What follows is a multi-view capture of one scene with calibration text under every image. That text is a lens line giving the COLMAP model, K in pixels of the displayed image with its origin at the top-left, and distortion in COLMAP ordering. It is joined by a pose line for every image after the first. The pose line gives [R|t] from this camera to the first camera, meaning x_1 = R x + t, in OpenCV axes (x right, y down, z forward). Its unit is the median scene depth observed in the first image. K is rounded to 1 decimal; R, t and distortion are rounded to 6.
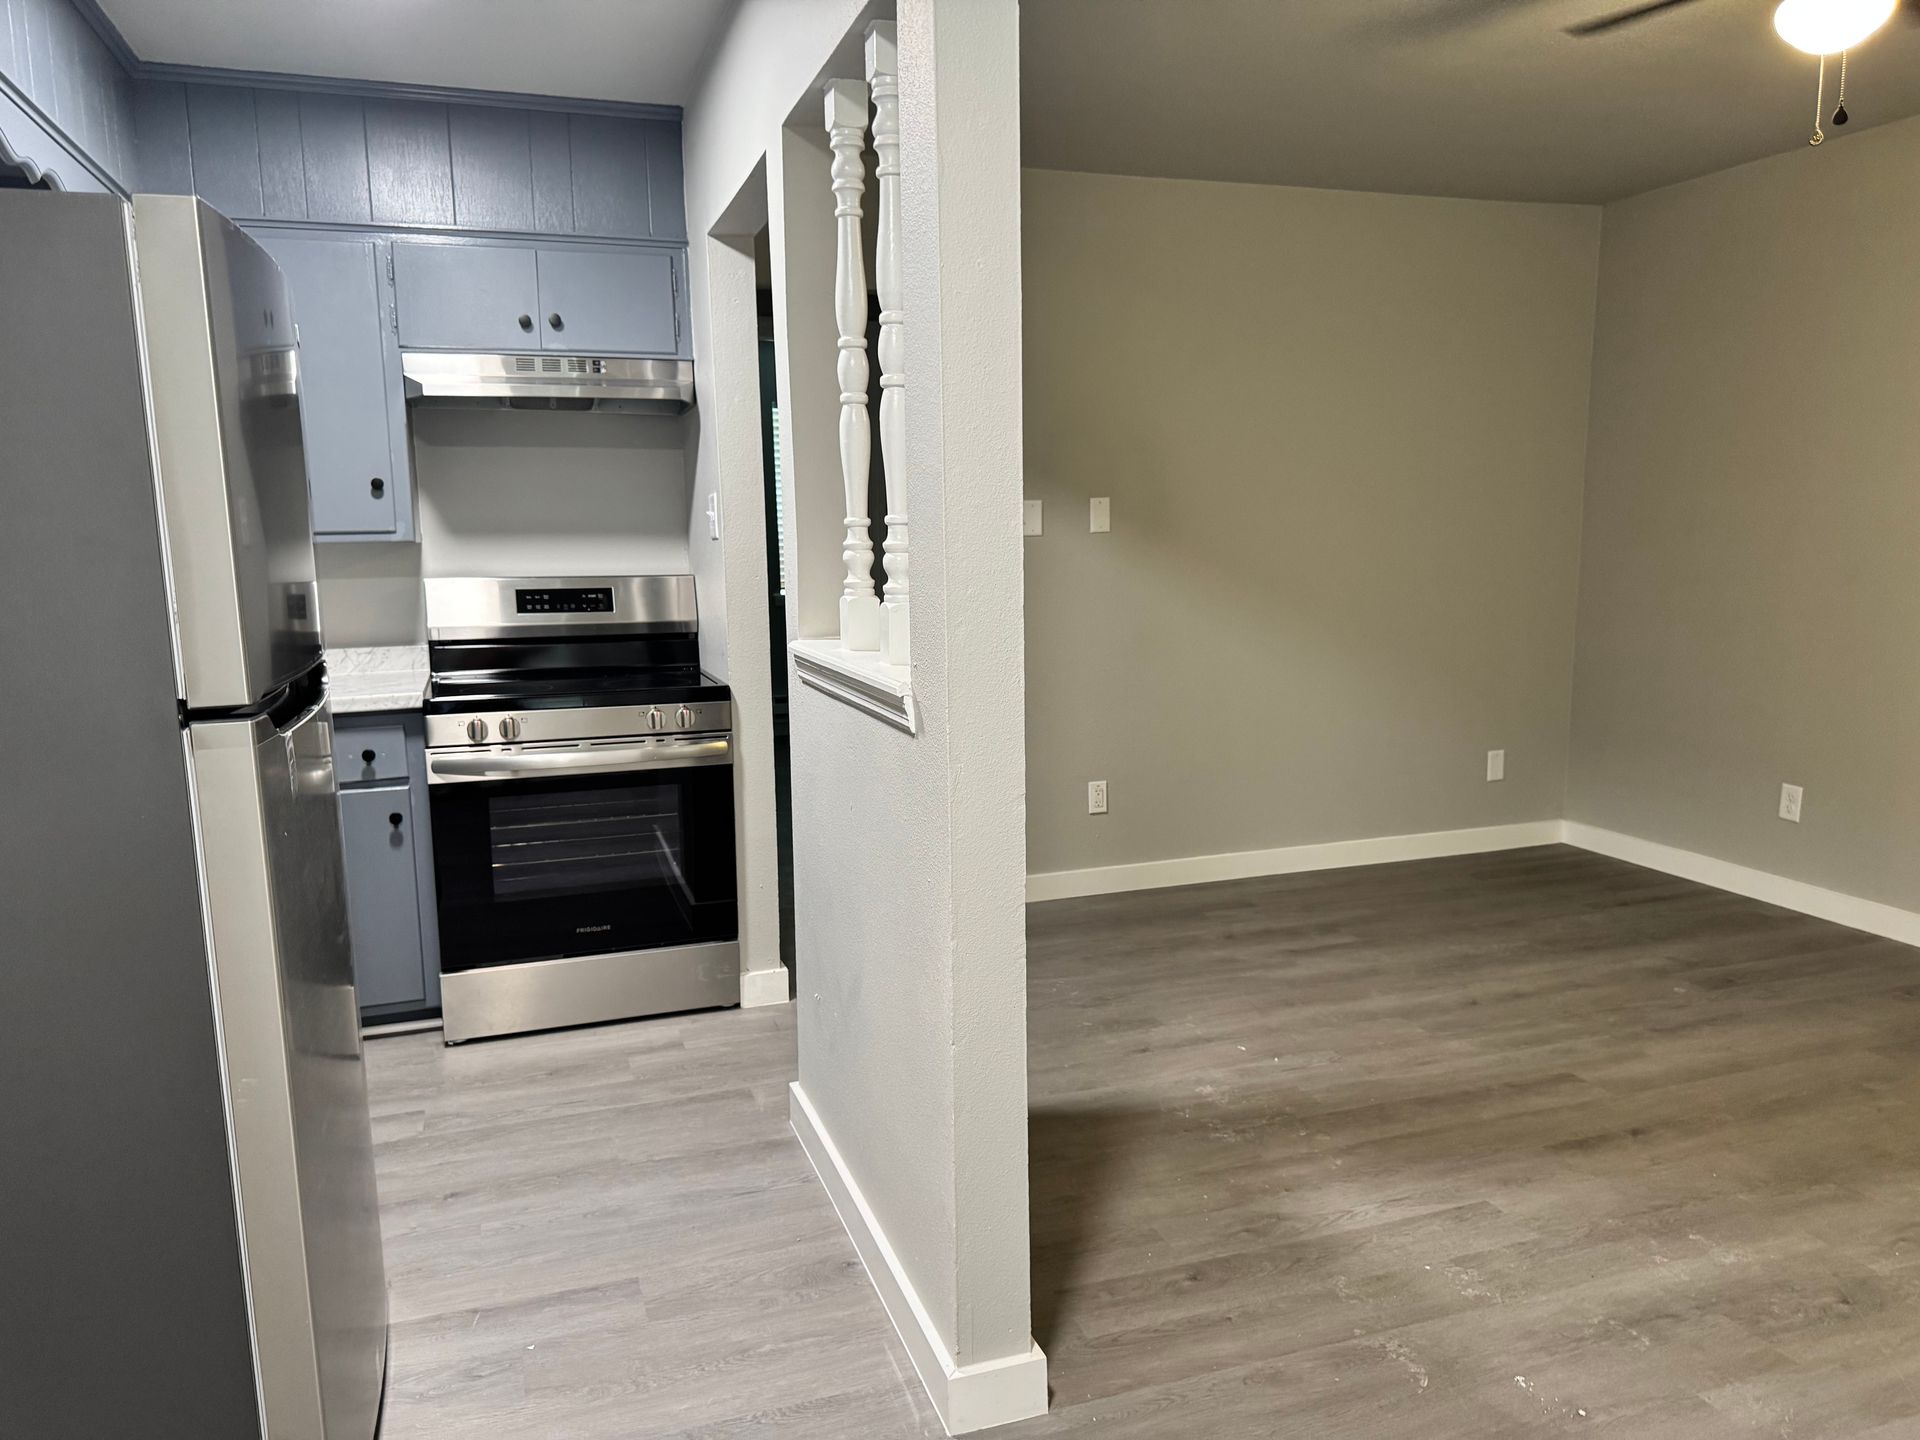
lens RADIAL K [[1354.6, 0, 965.2], [0, 1354.6, 726.7], [0, 0, 1]] dist [0.044646, -0.043175]
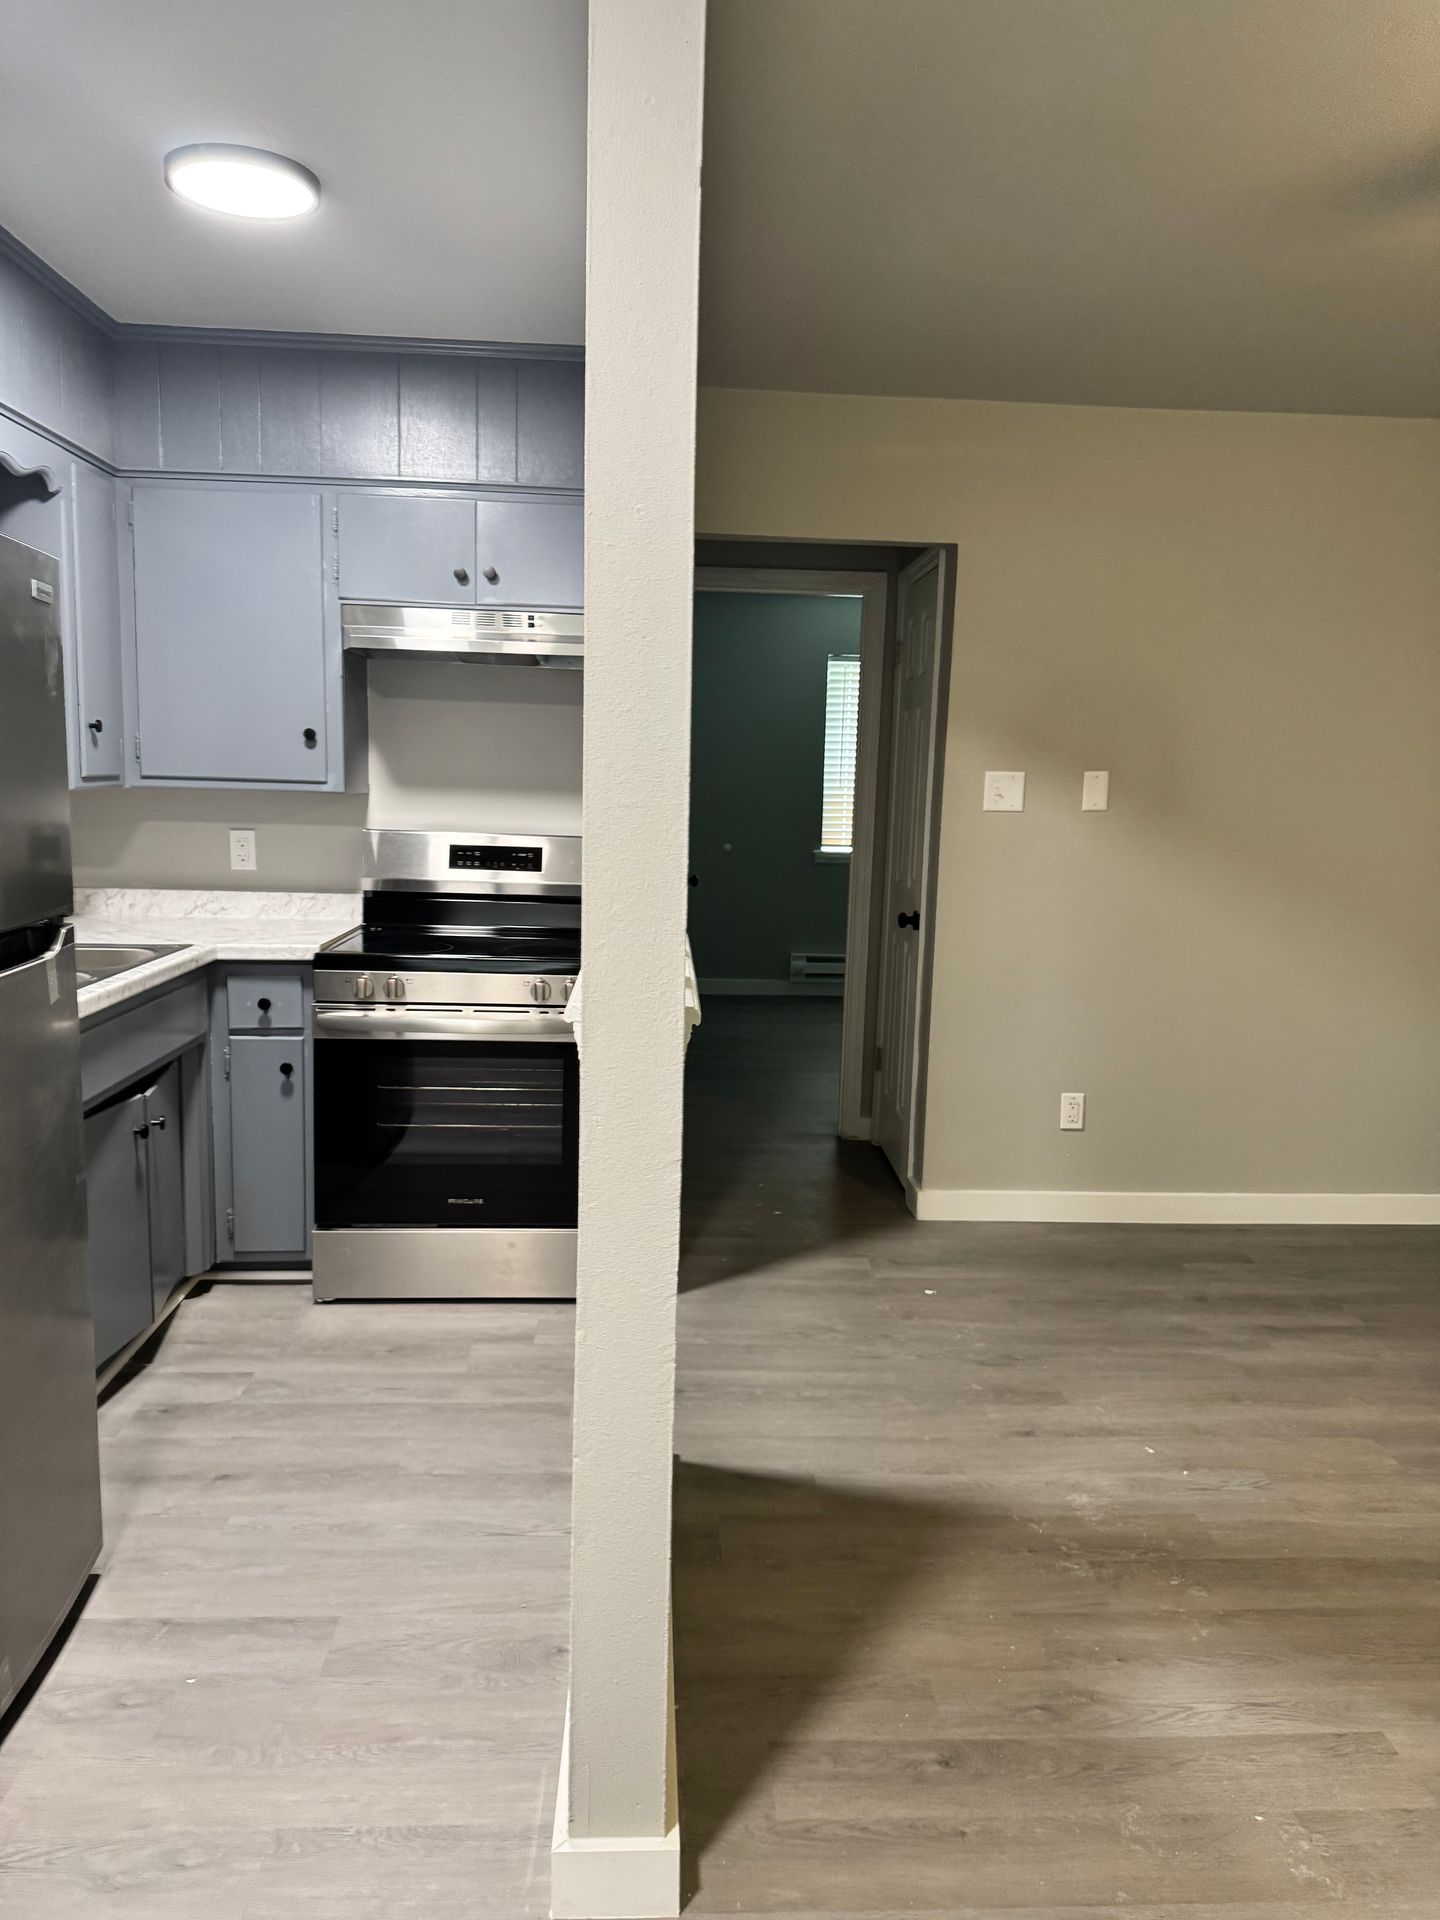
lens RADIAL K [[1354.6, 0, 730.6], [0, 1354.6, 956.5], [0, 0, 1]] dist [0.044646, -0.043175]
pose [[0.961601, 0.078172, -0.263084, 0.157732], [-0.081701, 0.996654, -0.002484, -0.040572], [0.262009, 0.023882, 0.964770, 0.126675]]
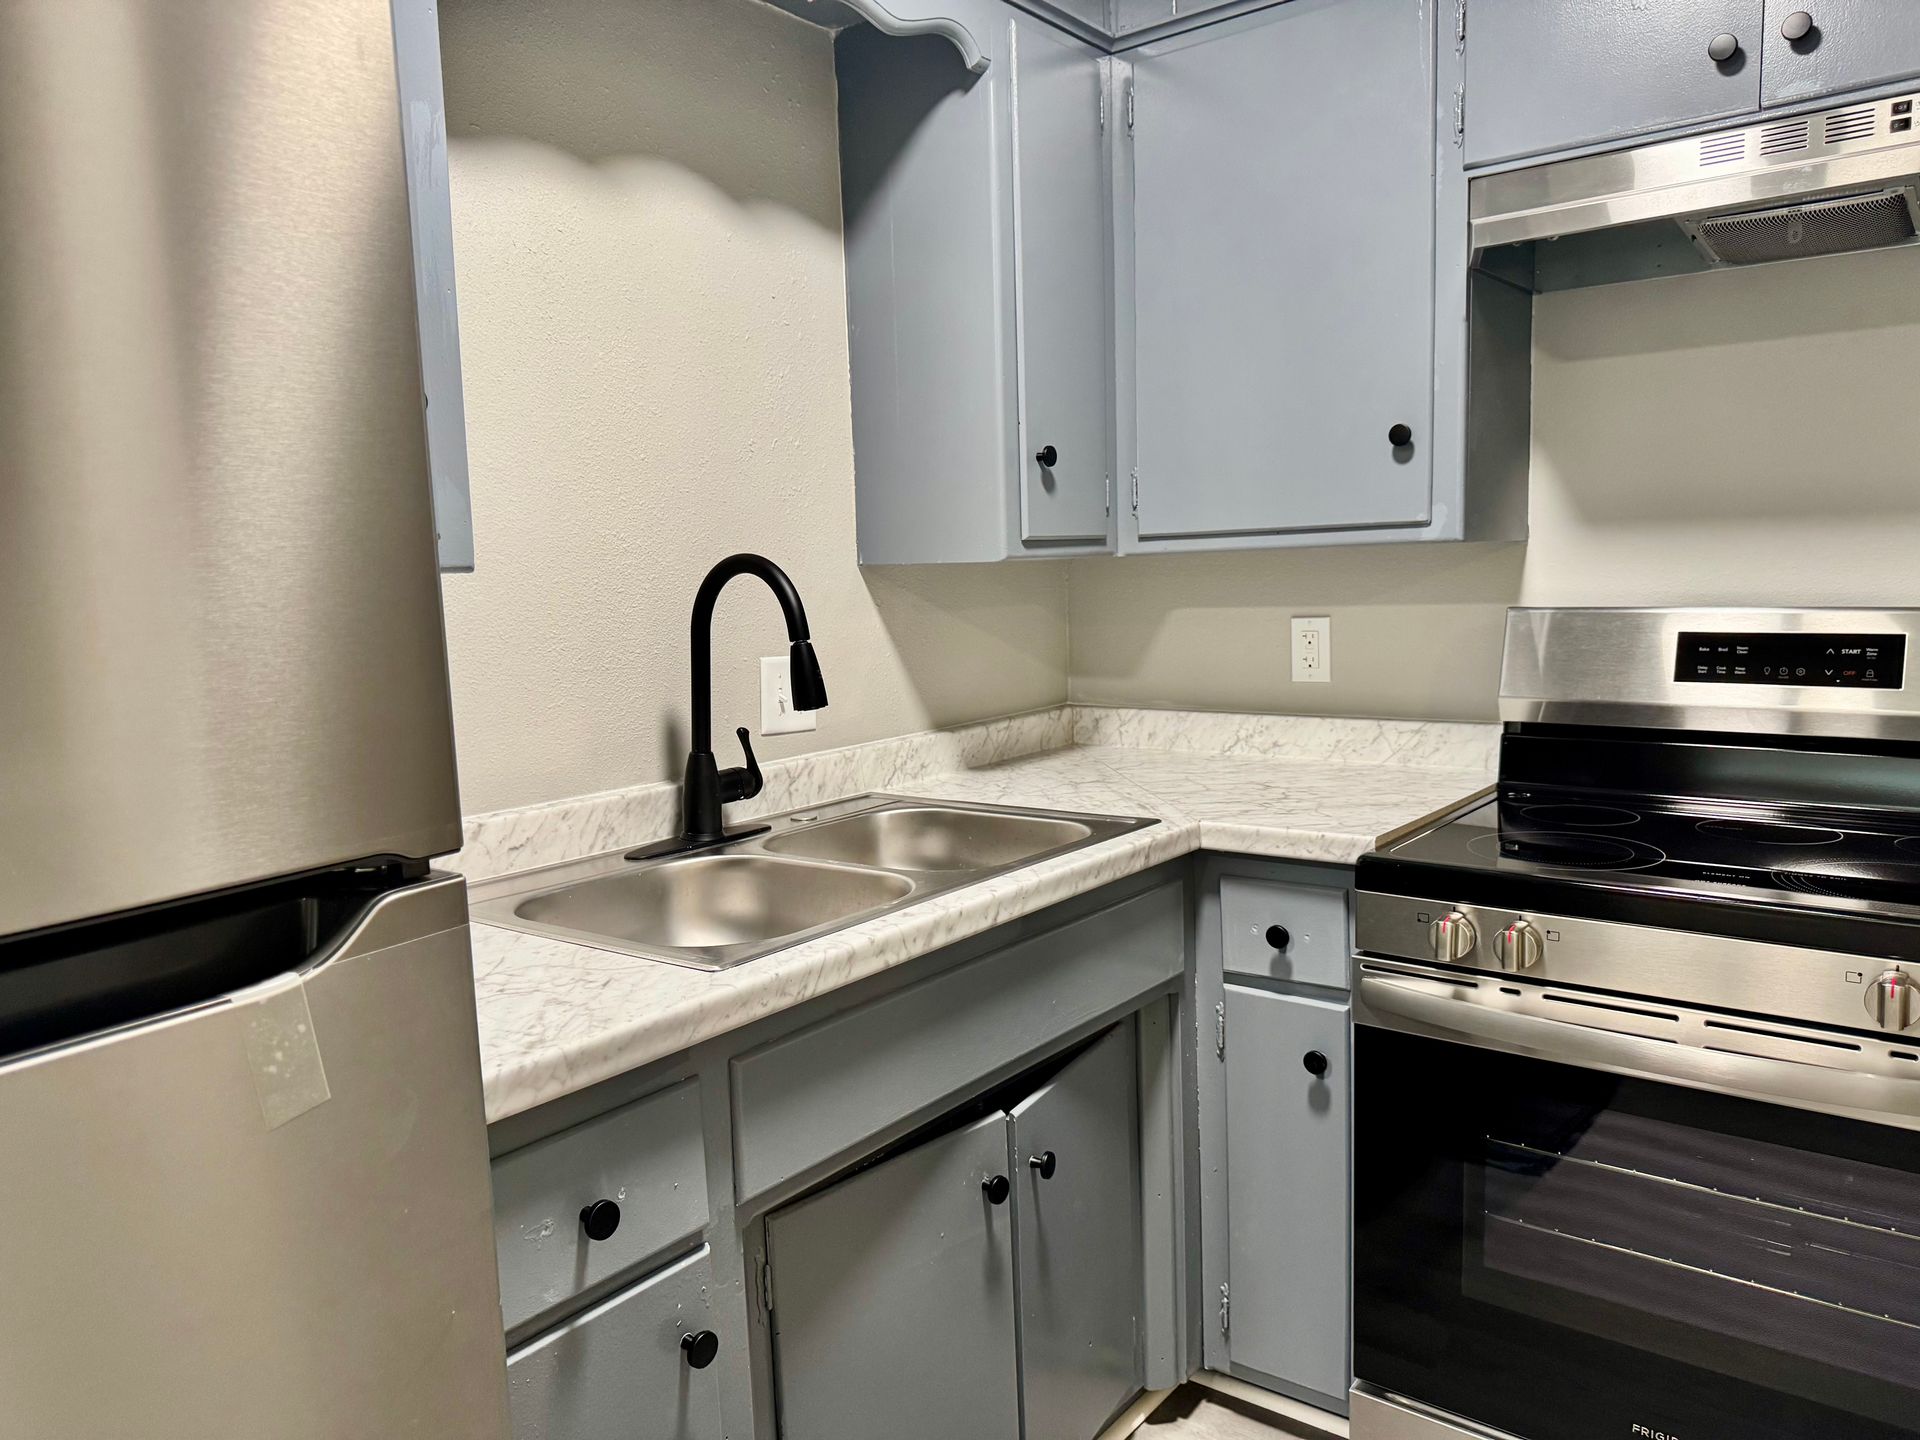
lens RADIAL K [[1354.6, 0, 964.4], [0, 1354.6, 735.9], [0, 0, 1]] dist [0.044646, -0.043175]
pose [[0.554985, 0.101142, -0.825689, -0.071675], [-0.099973, 0.993496, 0.054501, -0.077294], [0.825831, 0.052300, 0.561487, 0.608292]]
